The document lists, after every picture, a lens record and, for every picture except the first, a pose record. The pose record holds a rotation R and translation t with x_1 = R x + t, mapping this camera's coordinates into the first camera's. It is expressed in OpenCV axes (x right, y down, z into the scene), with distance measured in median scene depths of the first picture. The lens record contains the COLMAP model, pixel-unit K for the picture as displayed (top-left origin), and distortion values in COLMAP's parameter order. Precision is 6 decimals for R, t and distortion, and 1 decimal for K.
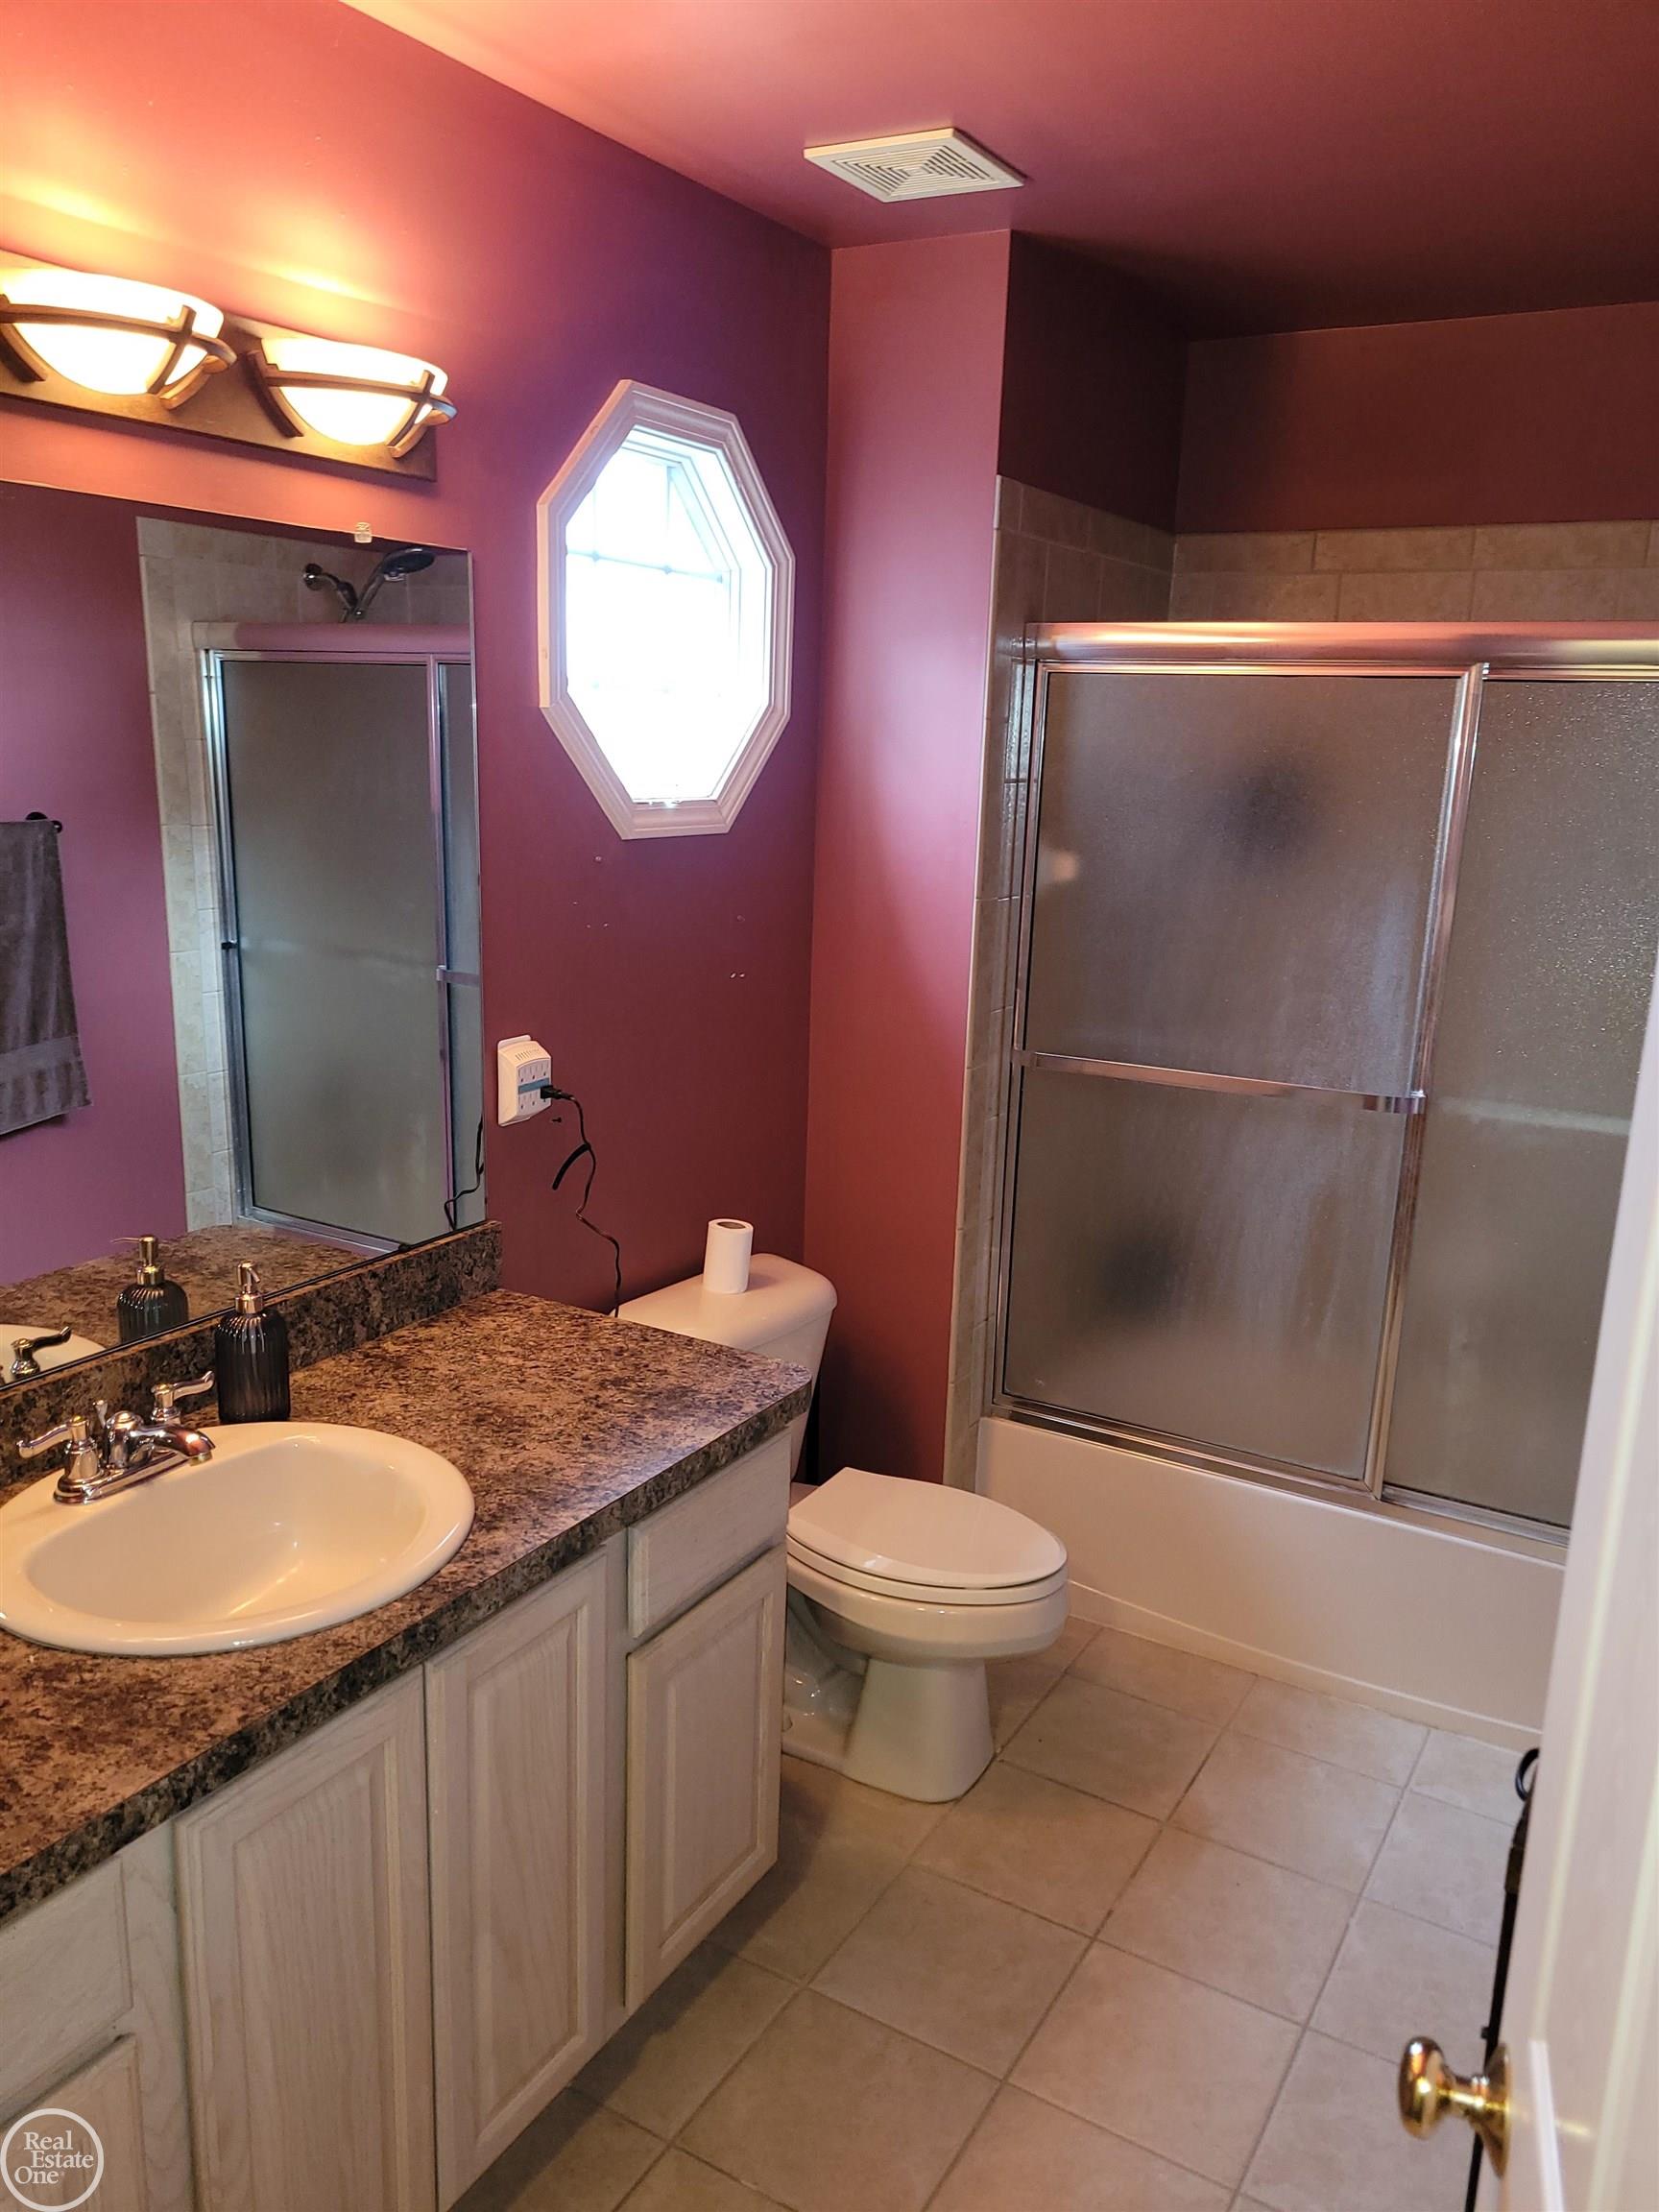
lens RADIAL K [[1661.2, 0, 827.4], [0, 1661.2, 1121.1], [0, 0, 1]] dist [0.042262, -0.014147]
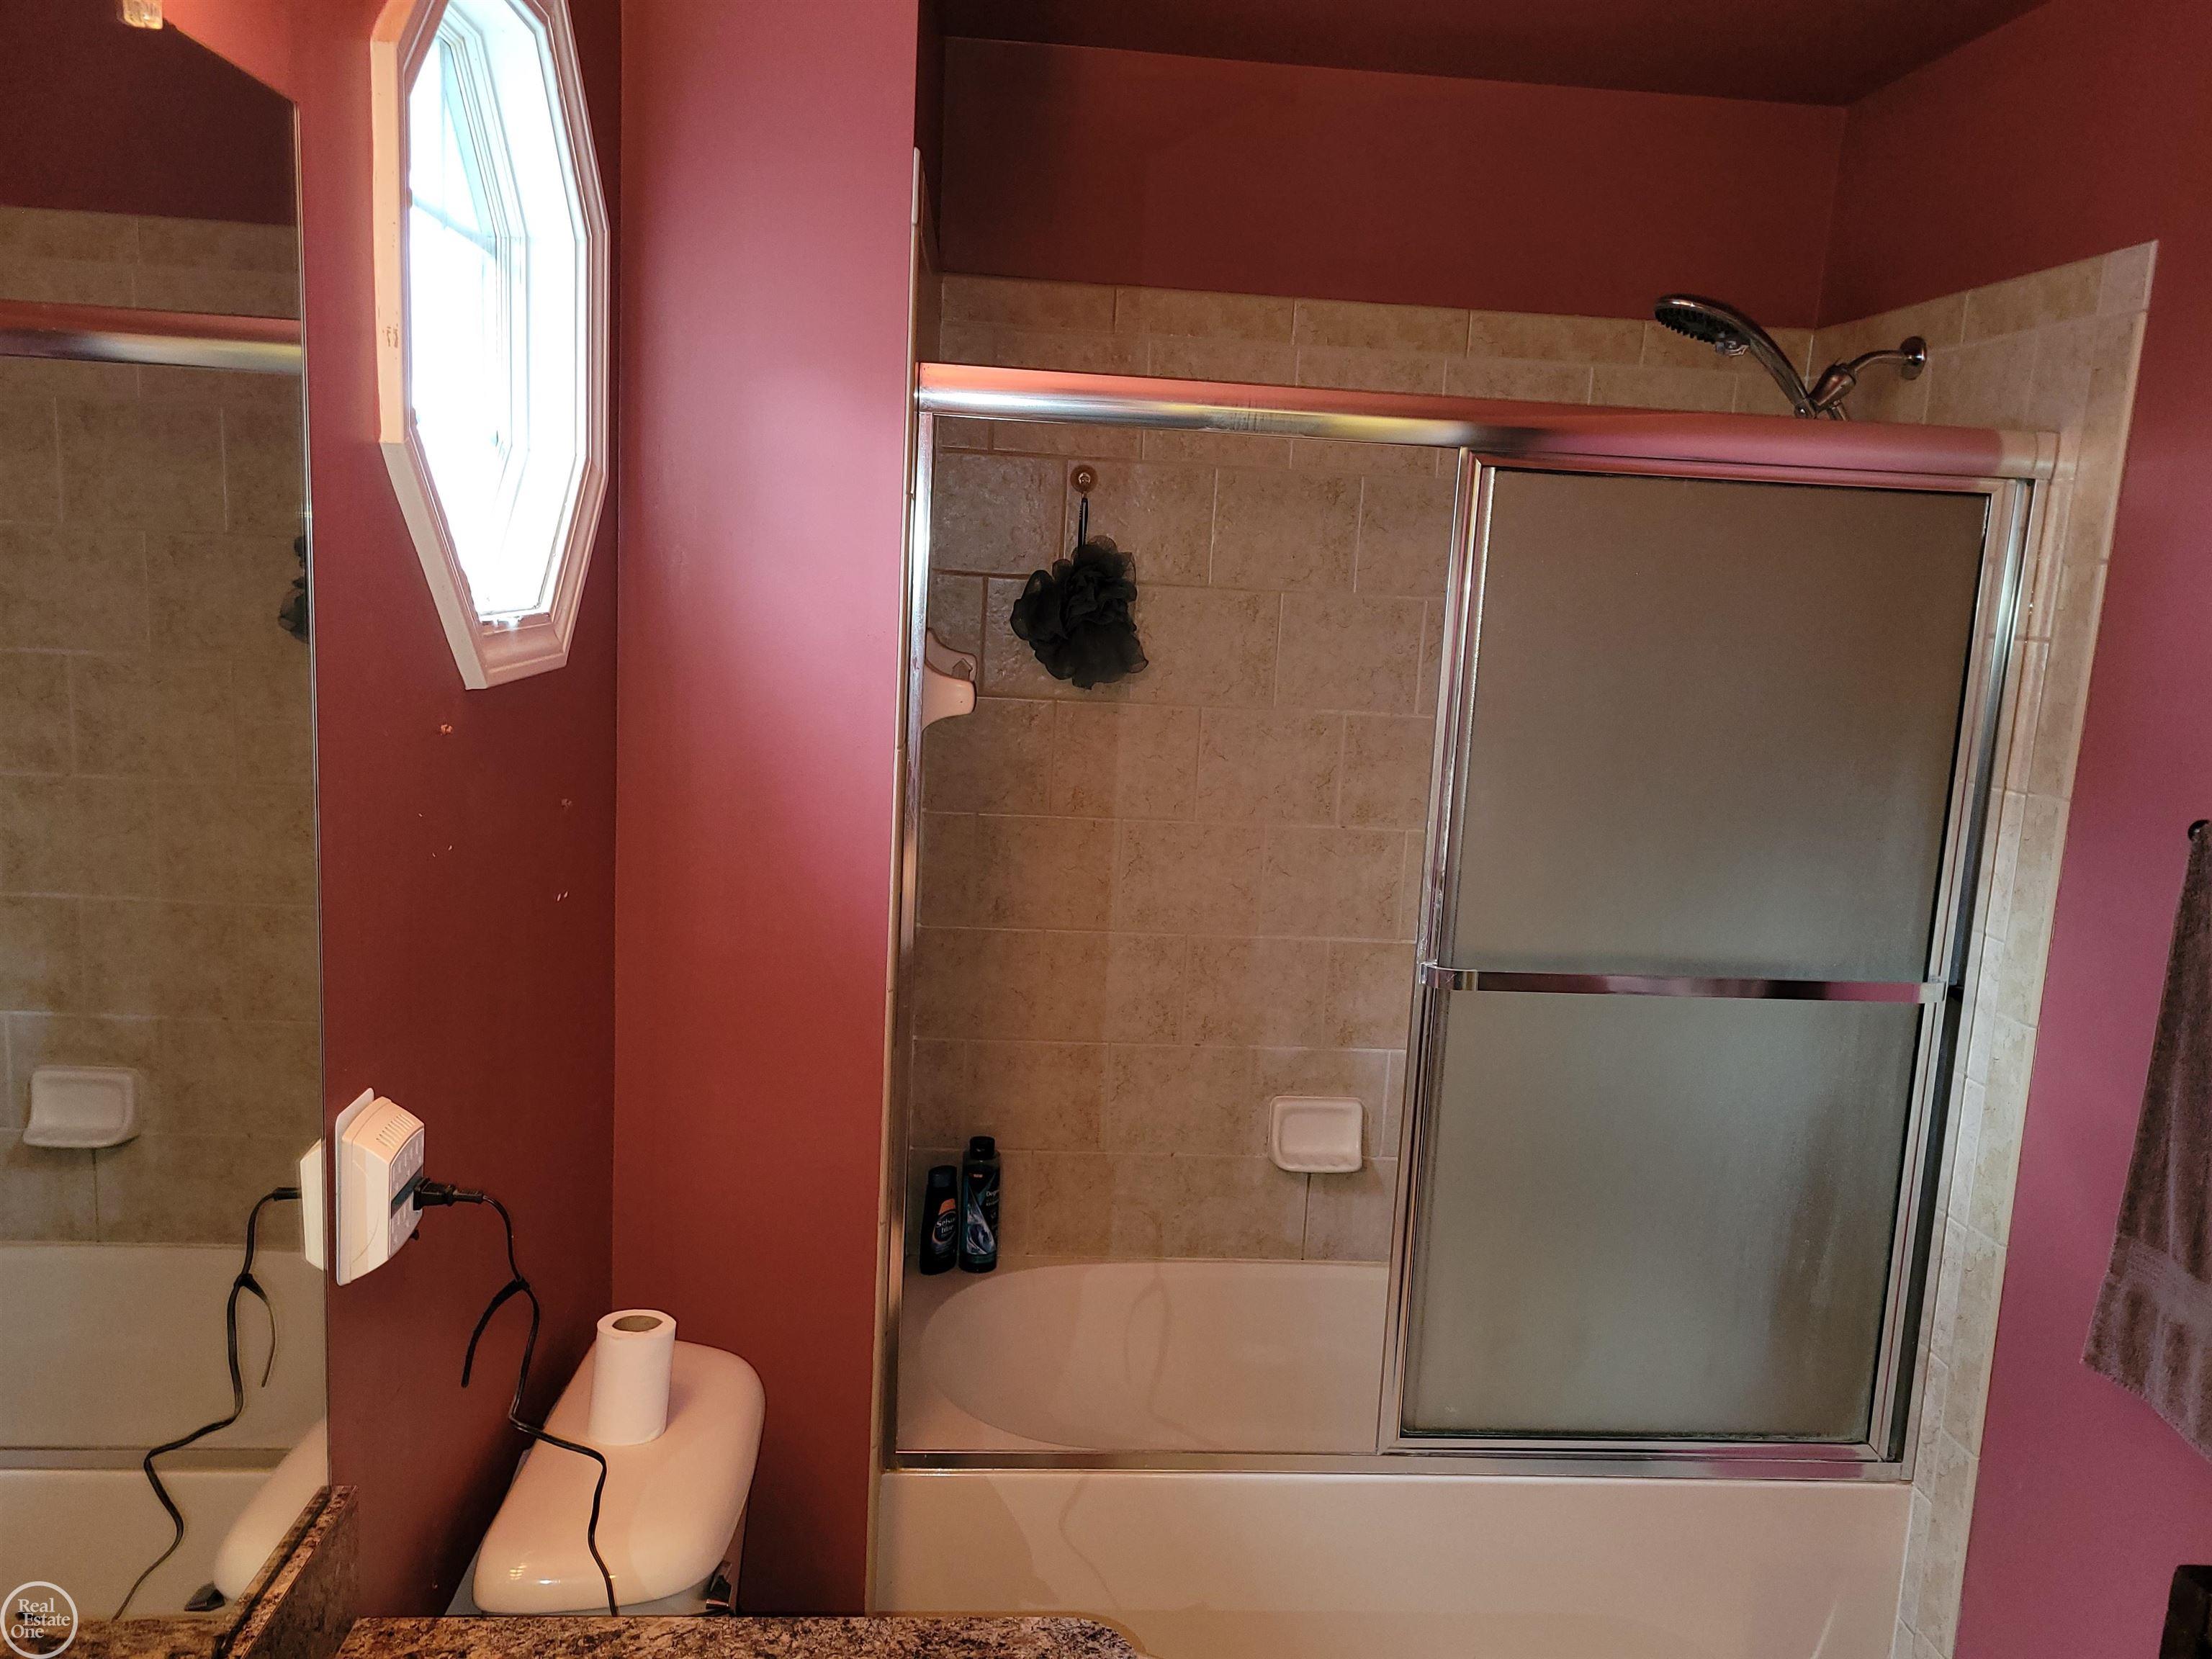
lens RADIAL K [[1661.2, 0, 1109.2], [0, 1661.2, 812.3], [0, 0, 1]] dist [0.042262, -0.014147]
pose [[0.824373, -0.077262, 0.560749, -0.240443], [0.107910, 0.993924, -0.021694, -0.087237], [-0.555666, 0.078394, 0.827702, 0.398459]]
